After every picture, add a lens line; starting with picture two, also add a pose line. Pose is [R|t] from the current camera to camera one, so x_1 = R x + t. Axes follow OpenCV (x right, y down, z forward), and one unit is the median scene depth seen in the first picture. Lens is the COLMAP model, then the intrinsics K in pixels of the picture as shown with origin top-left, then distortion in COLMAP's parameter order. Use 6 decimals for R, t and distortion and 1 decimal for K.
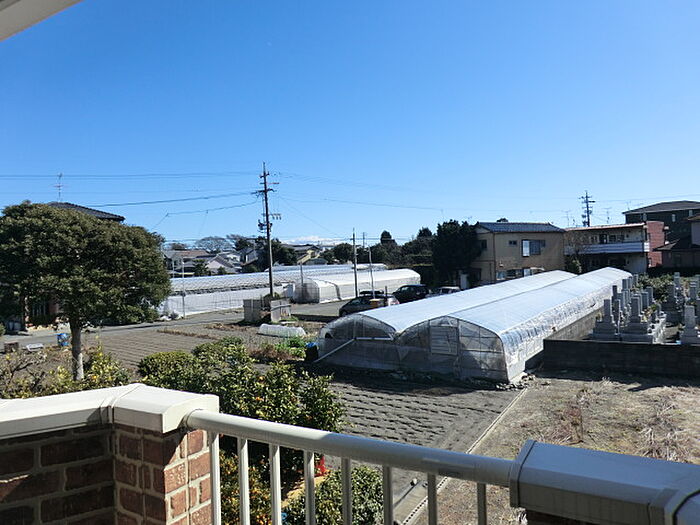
lens RADIAL K [[502.6, 0, 351.7], [0, 502.6, 259.0], [0, 0, 1]] dist [-0.035509, 0.012947]
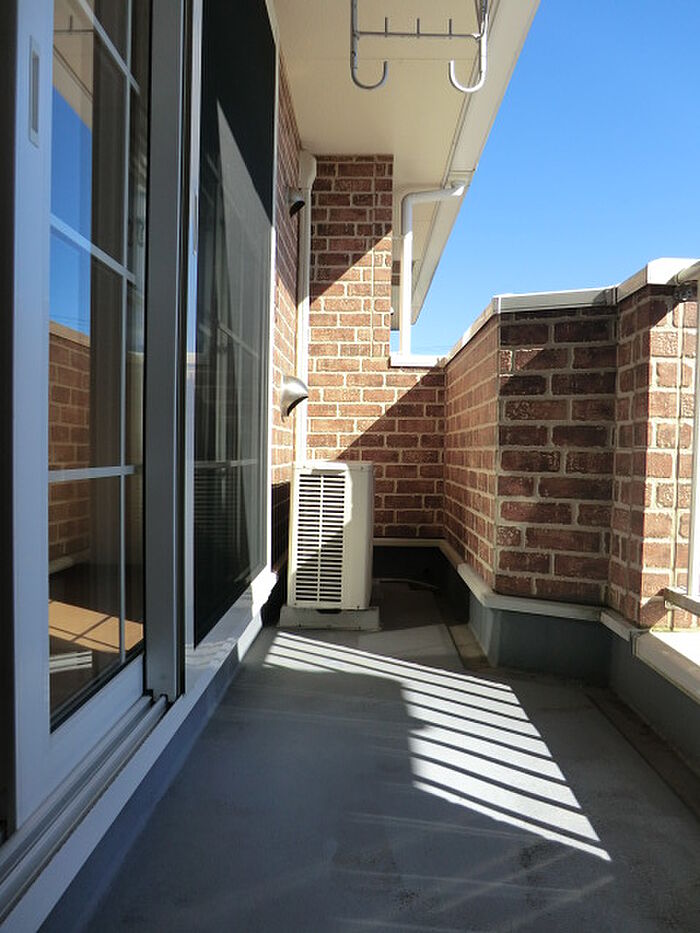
lens RADIAL K [[669.9, 0, 348.3], [0, 669.9, 467.4], [0, 0, 1]] dist [-0.035509, 0.012947]
pose [[0.475438, 0.060971, -0.877634, 0.464322], [-0.023371, 0.998119, 0.056681, 0.608094], [0.879438, -0.006437, 0.475969, -0.109940]]
